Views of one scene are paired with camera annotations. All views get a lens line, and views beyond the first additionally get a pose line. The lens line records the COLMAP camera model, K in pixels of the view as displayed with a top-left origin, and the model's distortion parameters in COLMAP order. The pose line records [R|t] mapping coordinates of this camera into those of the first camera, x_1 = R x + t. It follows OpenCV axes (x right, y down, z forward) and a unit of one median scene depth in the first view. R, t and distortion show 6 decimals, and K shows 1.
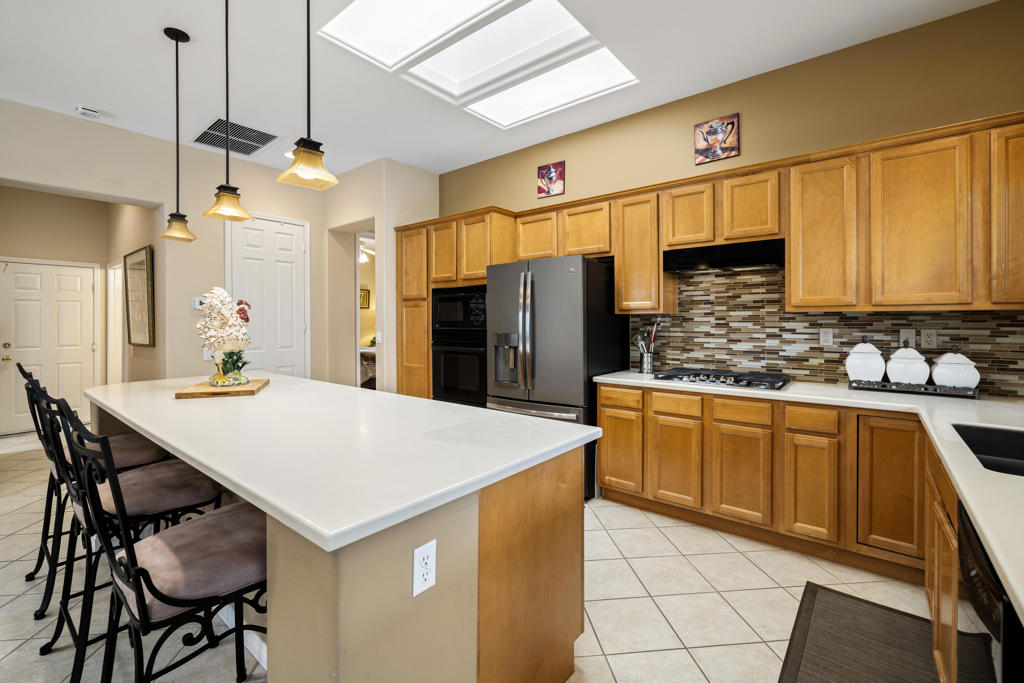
lens RADIAL K [[441.5, 0, 510.0], [0, 441.5, 324.7], [0, 0, 1]] dist [0.001697, 0.000043]
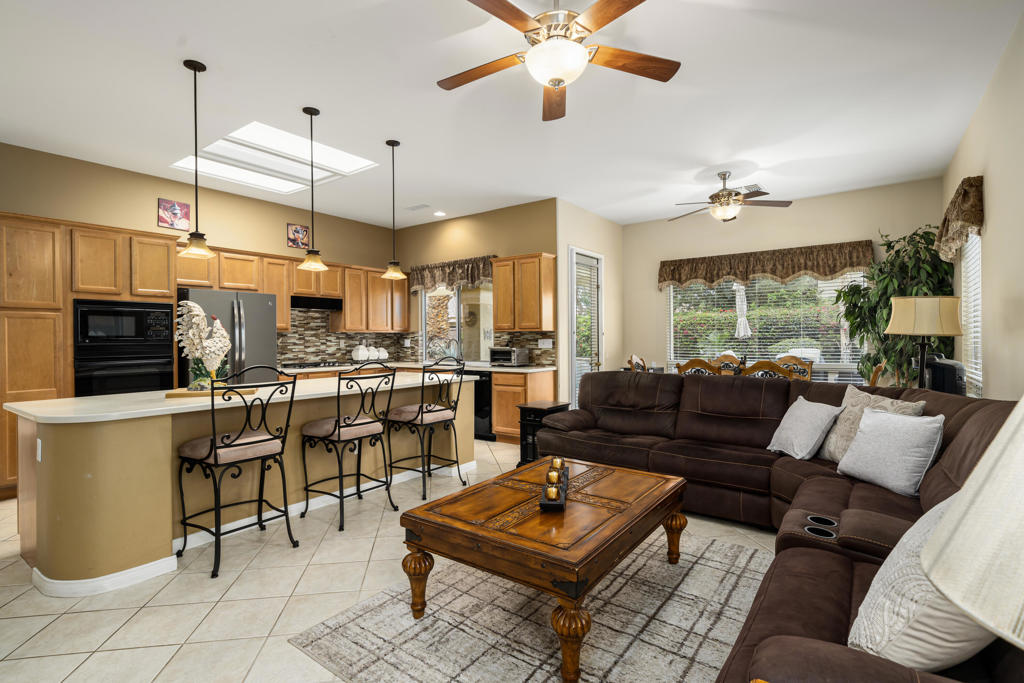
lens RADIAL K [[477.4, 0, 515.0], [0, 477.4, 336.6], [0, 0, 1]] dist [-0.001457, 0.001379]
pose [[-0.053785, 0.002349, 0.998550, -1.526174], [0.009974, 0.999949, -0.001815, 0.005347], [-0.998503, 0.009862, -0.053806, 0.219019]]
